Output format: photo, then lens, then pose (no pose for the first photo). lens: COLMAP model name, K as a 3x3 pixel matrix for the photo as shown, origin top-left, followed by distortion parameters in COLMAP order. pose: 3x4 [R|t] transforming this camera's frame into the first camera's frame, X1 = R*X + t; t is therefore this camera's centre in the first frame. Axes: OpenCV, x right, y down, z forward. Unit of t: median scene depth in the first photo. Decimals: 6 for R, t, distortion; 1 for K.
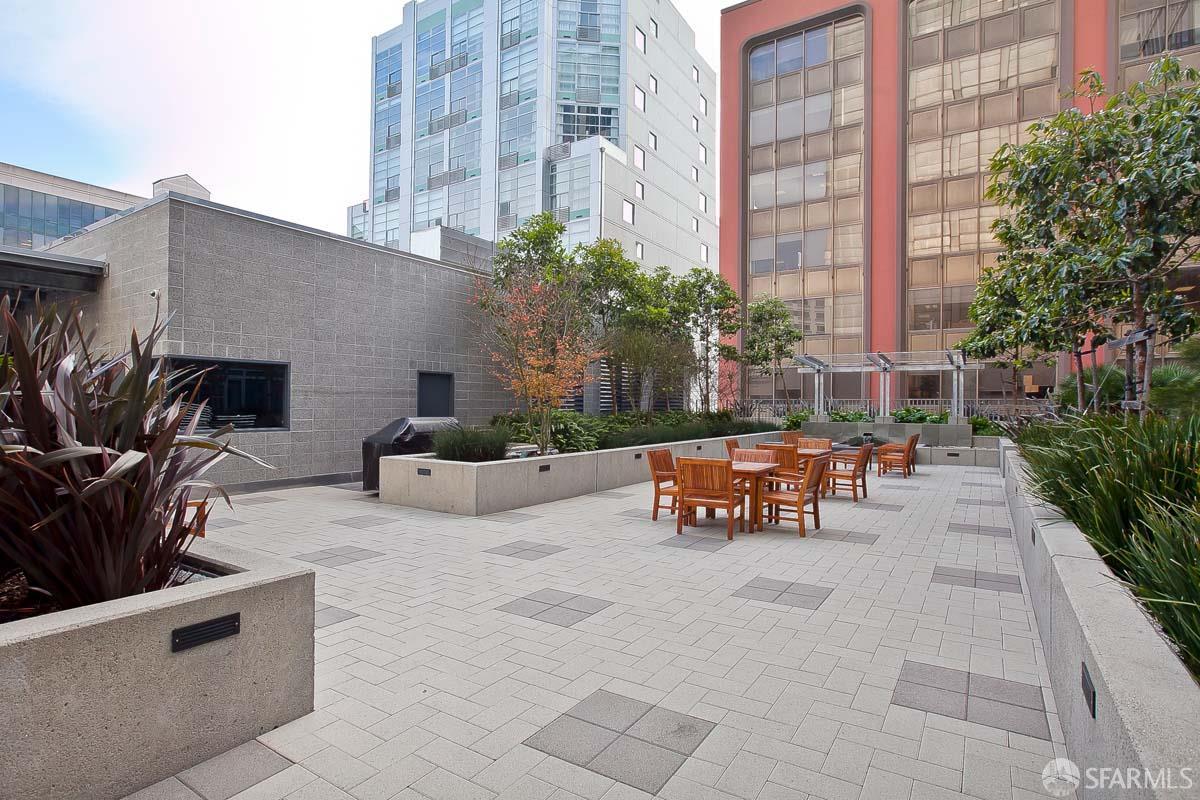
lens RADIAL K [[594.6, 0, 600.0], [0, 594.6, 400.0], [0, 0, 1]] dist [0.001689, 0.000748]
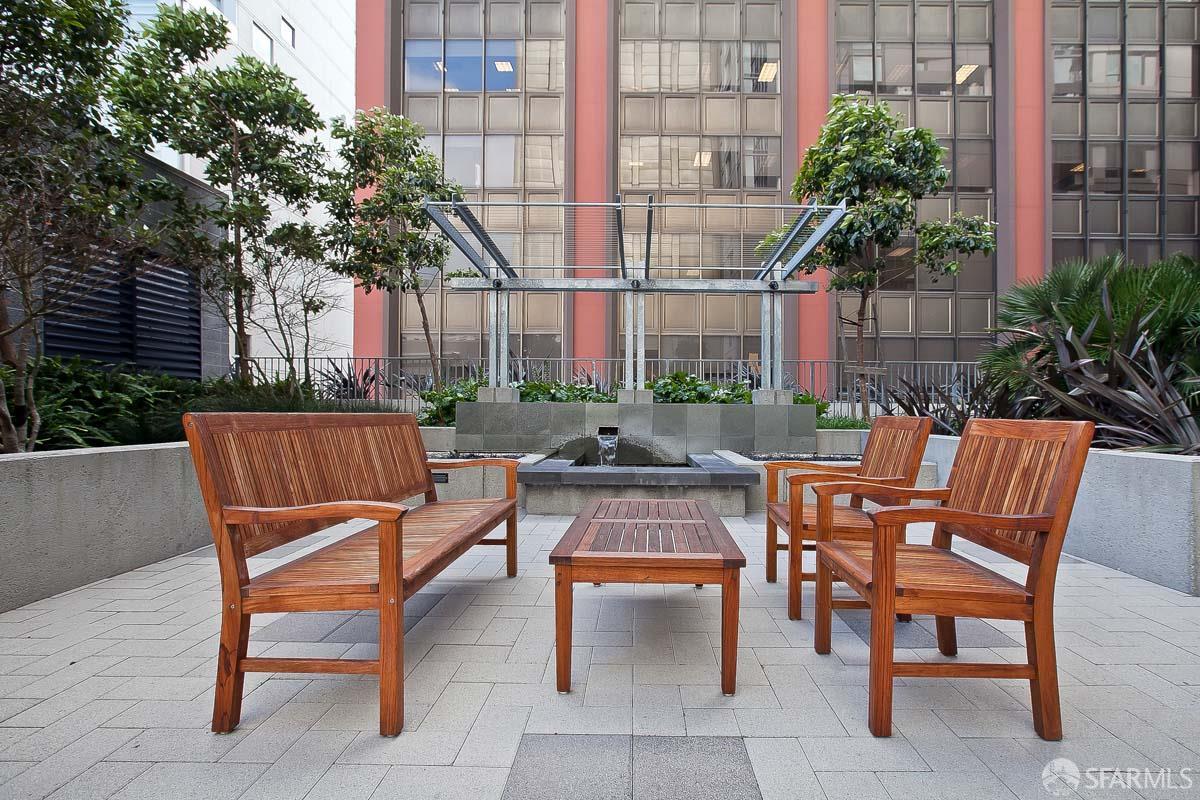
lens RADIAL K [[594.6, 0, 600.0], [0, 594.6, 400.0], [0, 0, 1]] dist [0.001689, 0.000748]
pose [[0.872648, 0.010432, 0.488239, 0.195532], [-0.013410, 0.999907, 0.002602, 0.028591], [-0.488166, -0.008818, 0.872706, 0.514736]]
